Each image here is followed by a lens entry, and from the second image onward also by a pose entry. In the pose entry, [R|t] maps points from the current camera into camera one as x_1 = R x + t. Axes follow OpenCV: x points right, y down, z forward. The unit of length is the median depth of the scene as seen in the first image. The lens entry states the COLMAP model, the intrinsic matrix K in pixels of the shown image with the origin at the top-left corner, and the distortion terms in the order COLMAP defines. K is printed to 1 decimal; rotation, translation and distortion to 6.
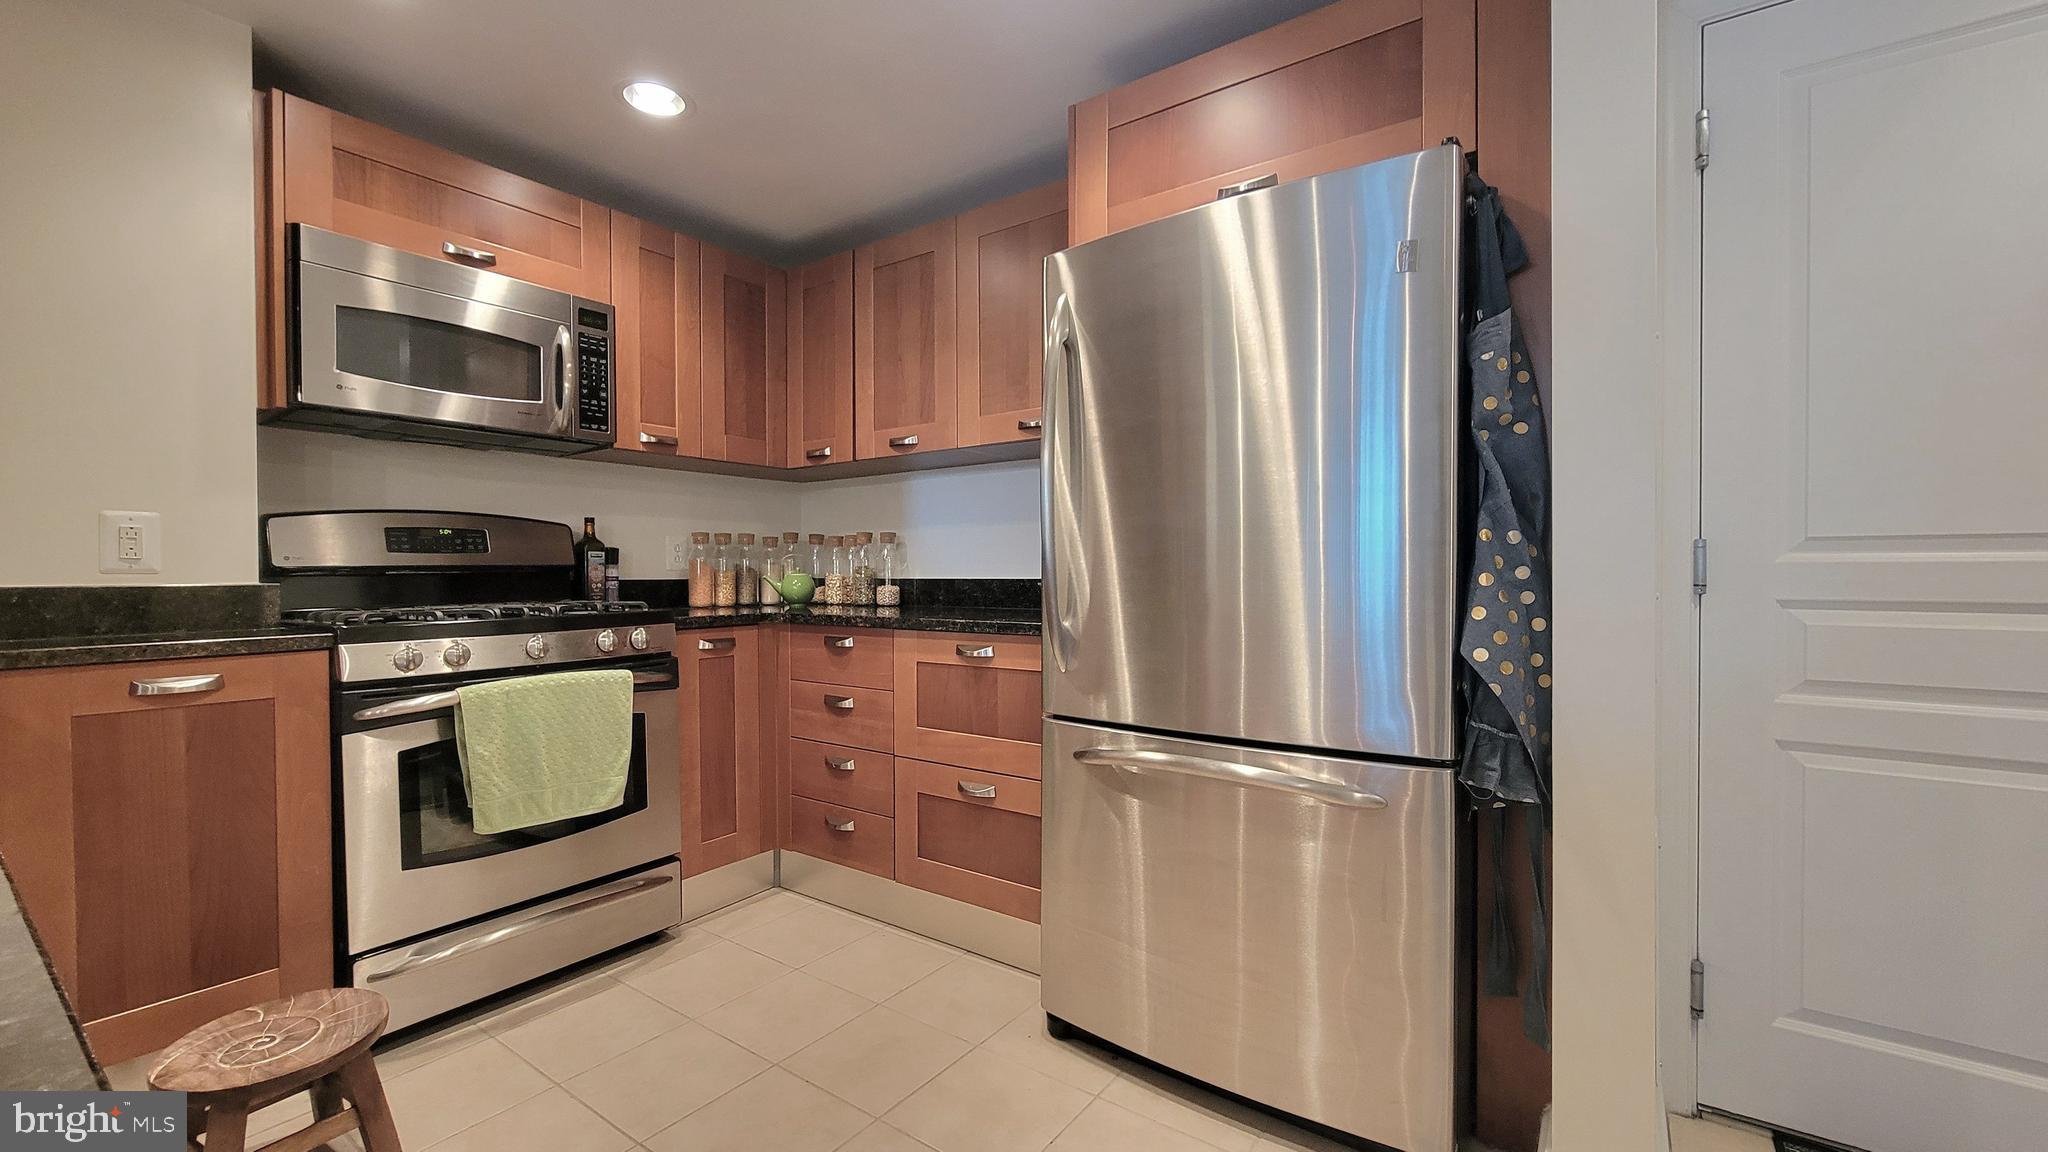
lens RADIAL K [[841.2, 0, 1058.9], [0, 841.2, 583.6], [0, 0, 1]] dist [-0.004313, -0.002101]
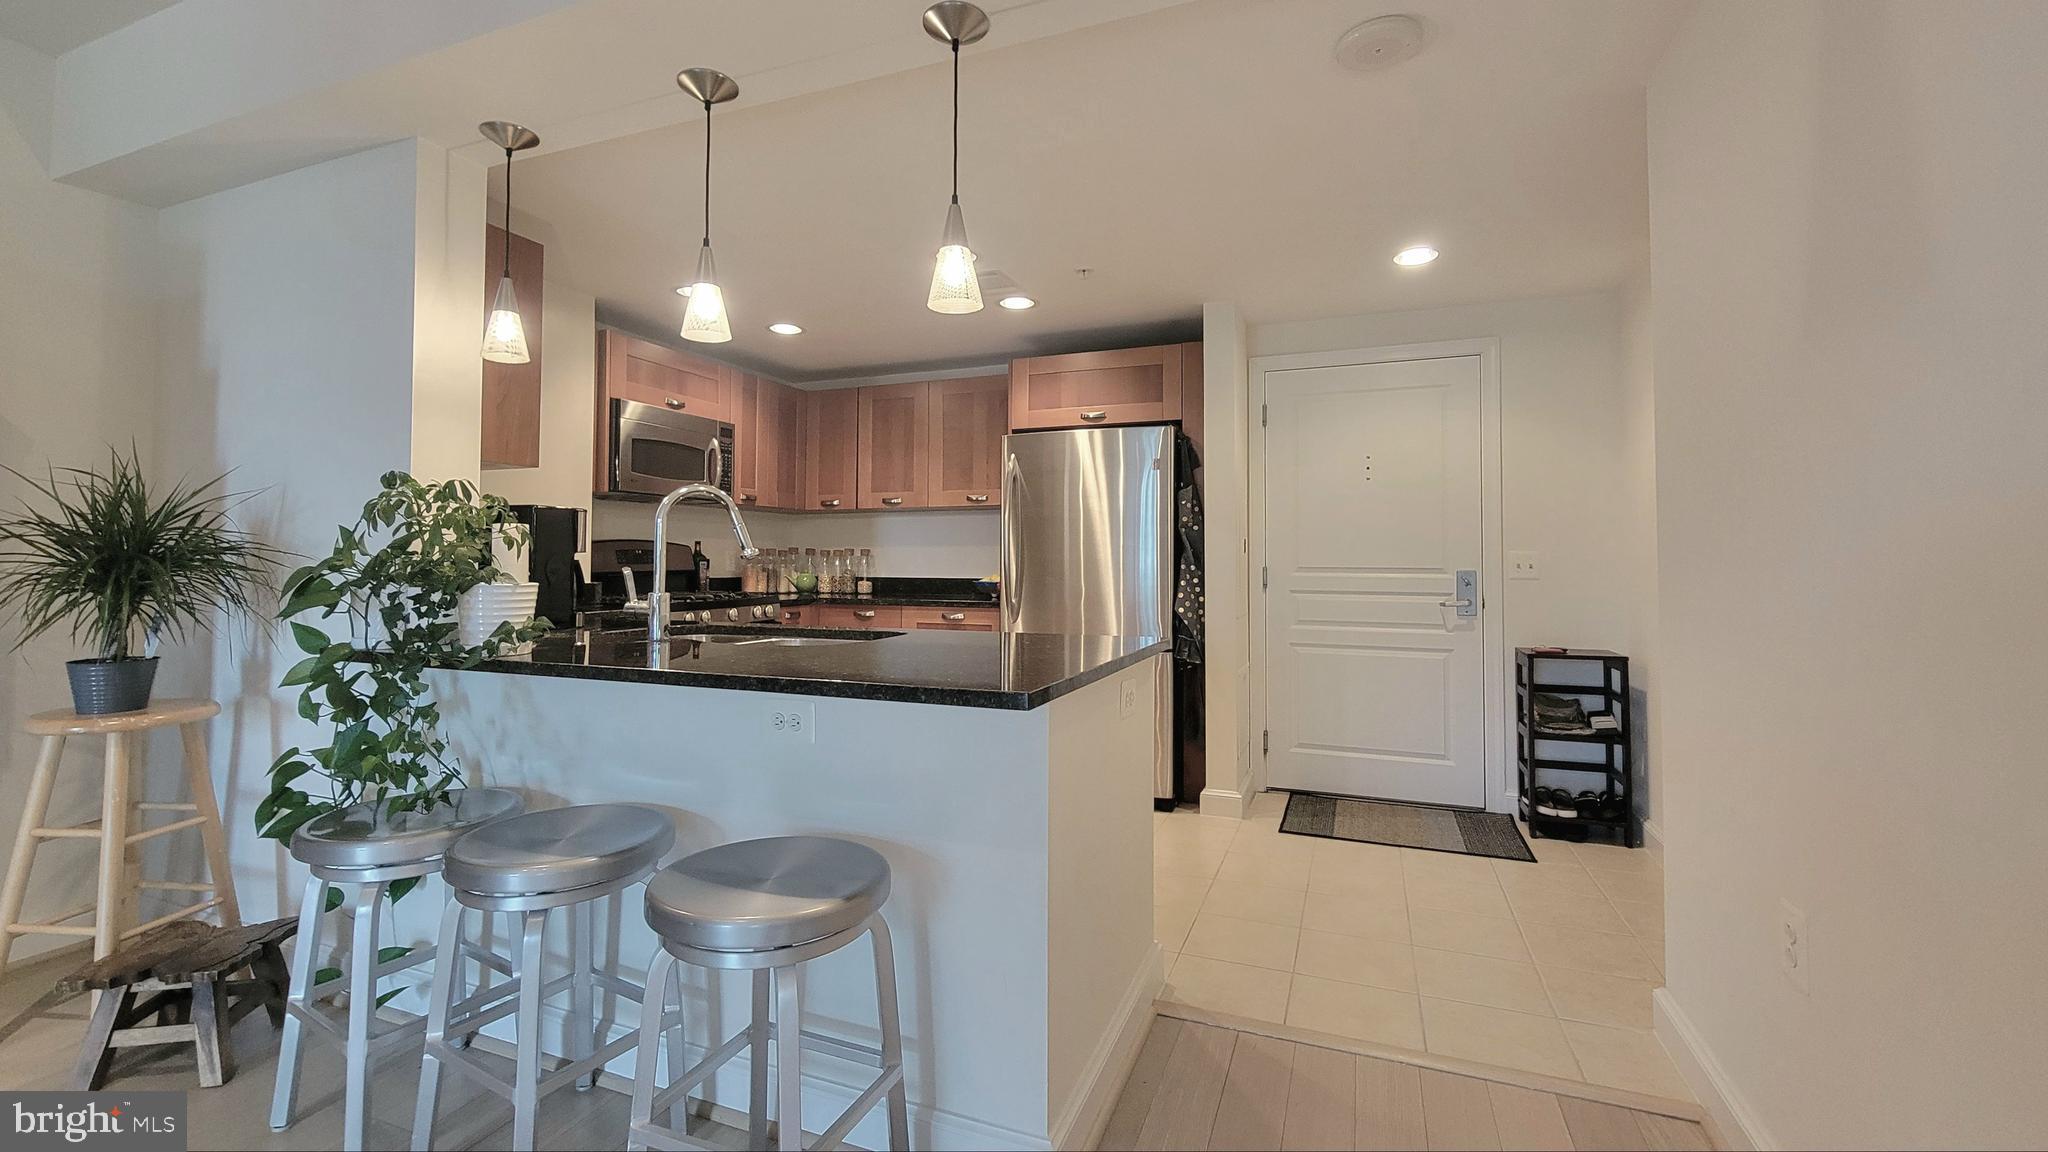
lens RADIAL K [[841.2, 0, 1017.1], [0, 841.2, 545.5], [0, 0, 1]] dist [-0.004313, -0.002101]
pose [[0.976668, 0.009450, 0.214547, -0.368327], [-0.002803, 0.999507, -0.031264, -0.023872], [-0.214737, 0.029933, 0.976213, -0.941994]]
